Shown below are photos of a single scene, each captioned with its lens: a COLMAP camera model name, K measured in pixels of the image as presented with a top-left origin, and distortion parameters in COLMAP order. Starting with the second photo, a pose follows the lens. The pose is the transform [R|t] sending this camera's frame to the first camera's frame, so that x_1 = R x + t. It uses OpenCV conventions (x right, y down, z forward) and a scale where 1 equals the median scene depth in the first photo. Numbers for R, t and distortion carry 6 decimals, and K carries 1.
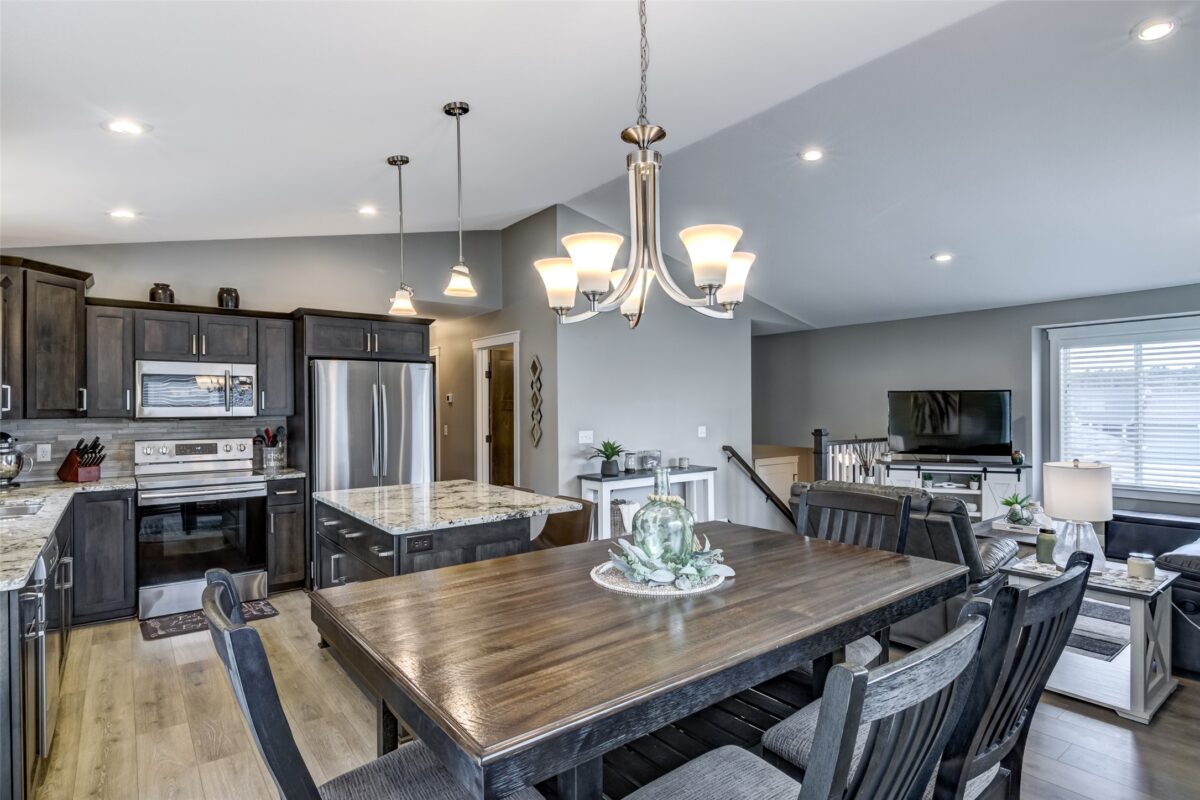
lens RADIAL K [[613.3, 0, 604.7], [0, 613.3, 395.7], [0, 0, 1]] dist [0.003253, -0.008203]
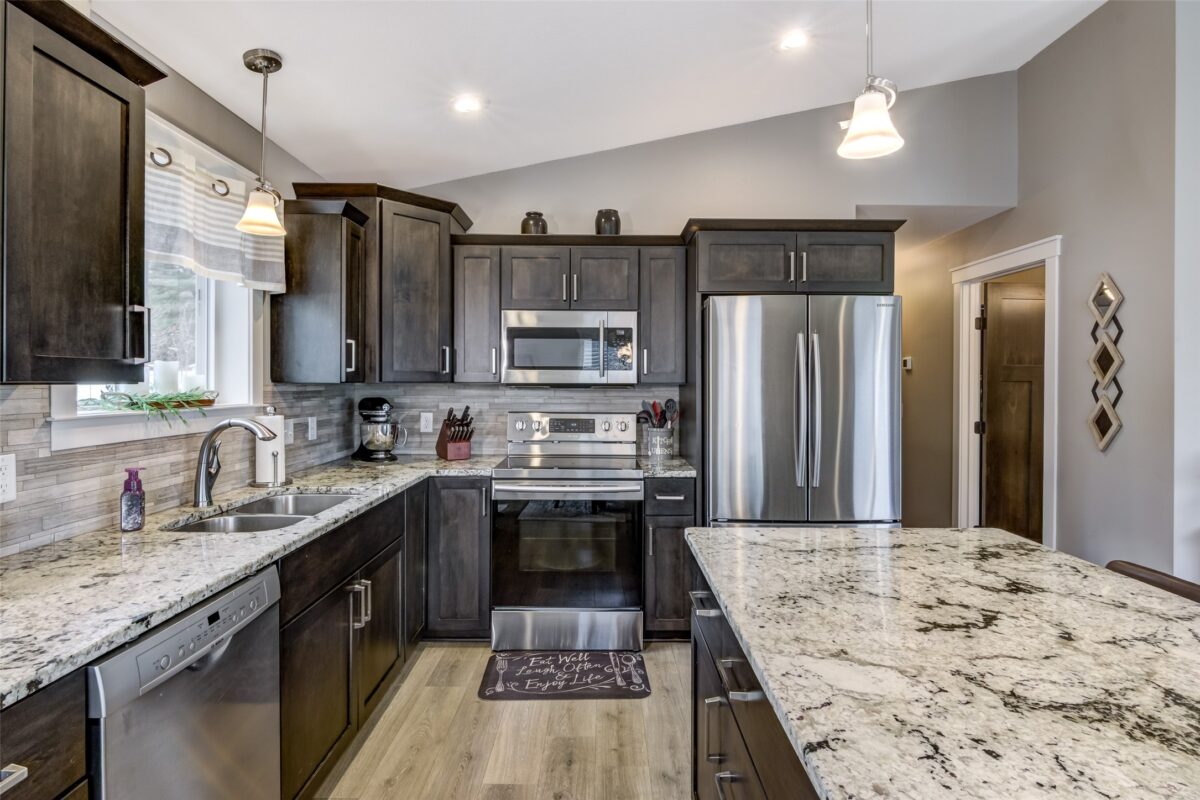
lens RADIAL K [[613.3, 0, 604.7], [0, 613.3, 395.7], [0, 0, 1]] dist [0.003253, -0.008203]
pose [[0.789227, 0.024277, -0.613621, -0.156434], [0.001988, 0.999112, 0.042085, 0.016564], [0.614098, -0.034435, 0.788478, 0.405860]]
